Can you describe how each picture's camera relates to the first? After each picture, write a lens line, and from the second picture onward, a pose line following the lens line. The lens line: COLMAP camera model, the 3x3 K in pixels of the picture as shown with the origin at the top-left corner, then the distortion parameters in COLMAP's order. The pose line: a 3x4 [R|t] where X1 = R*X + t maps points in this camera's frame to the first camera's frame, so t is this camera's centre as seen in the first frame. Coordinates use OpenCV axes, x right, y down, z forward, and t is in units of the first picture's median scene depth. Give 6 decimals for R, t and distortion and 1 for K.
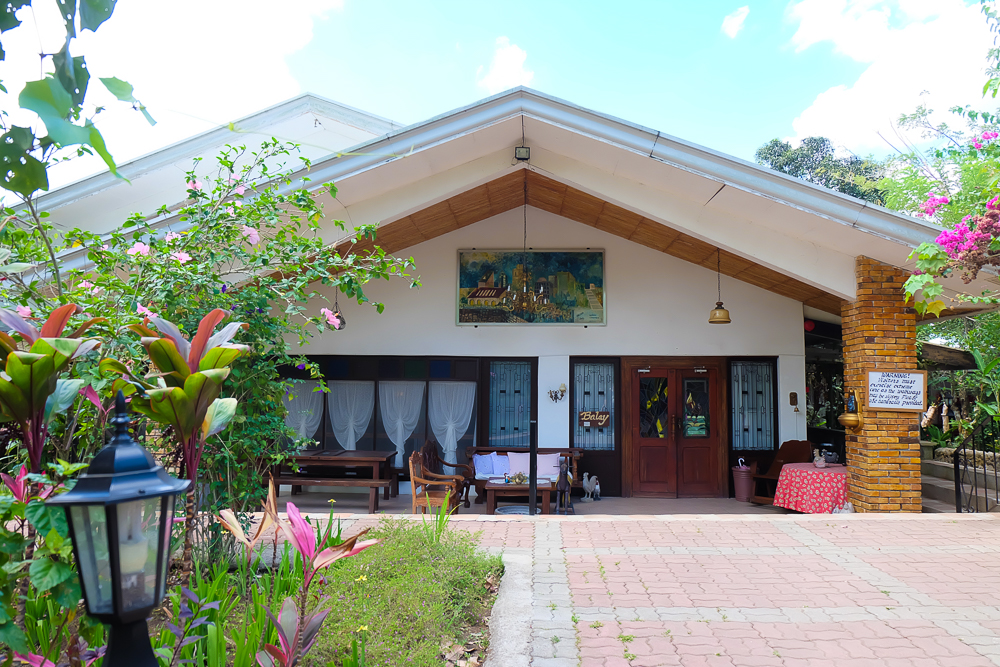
lens RADIAL K [[665.0, 0, 508.5], [0, 665.0, 330.1], [0, 0, 1]] dist [-0.057298, 0.011418]
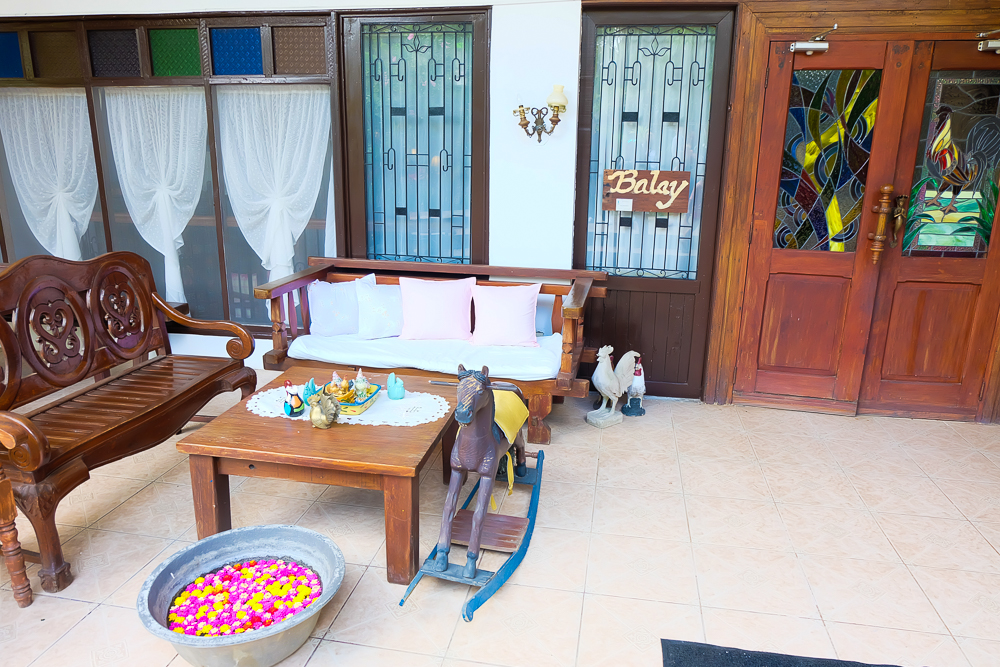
lens RADIAL K [[665.0, 0, 496.9], [0, 665.0, 325.4], [0, 0, 1]] dist [-0.057298, 0.011418]
pose [[0.991661, 0.041830, -0.121892, 0.096696], [0.001348, 0.942437, 0.334381, 0.083102], [0.128863, -0.331757, 0.934522, 0.635056]]
